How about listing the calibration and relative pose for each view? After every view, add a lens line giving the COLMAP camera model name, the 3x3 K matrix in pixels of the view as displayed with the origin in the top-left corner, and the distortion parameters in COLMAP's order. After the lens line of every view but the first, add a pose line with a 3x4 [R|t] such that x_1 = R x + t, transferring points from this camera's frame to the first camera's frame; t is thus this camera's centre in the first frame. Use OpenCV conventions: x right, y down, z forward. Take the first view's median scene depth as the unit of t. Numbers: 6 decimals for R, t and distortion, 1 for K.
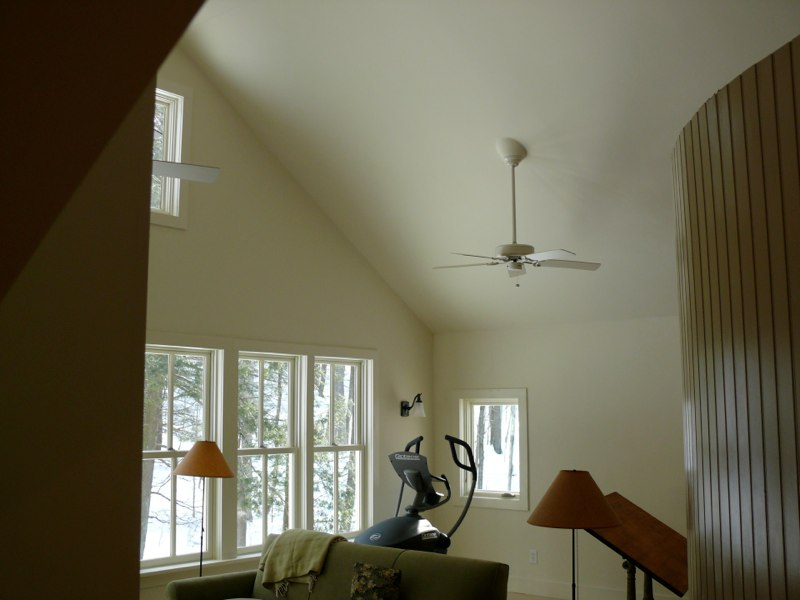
lens RADIAL K [[913.3, 0, 400.9], [0, 913.3, 298.7], [0, 0, 1]] dist [-0.096269, 0.000000]
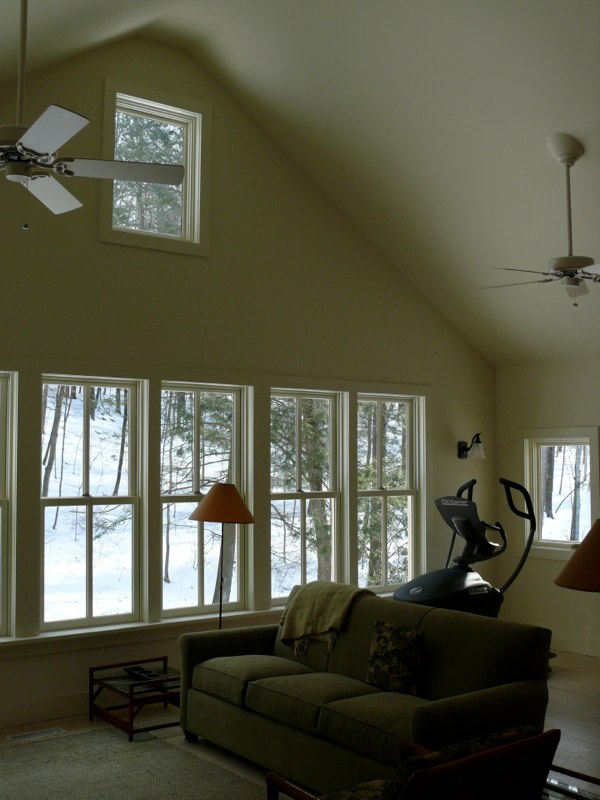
lens RADIAL K [[921.7, 0, 299.5], [0, 921.7, 403.4], [0, 0, 1]] dist [-0.122309, 0.000000]
pose [[0.976950, -0.012995, -0.213073, 0.052974], [0.026810, 0.997711, 0.062075, 0.016983], [0.211779, -0.066357, 0.975062, 0.097927]]
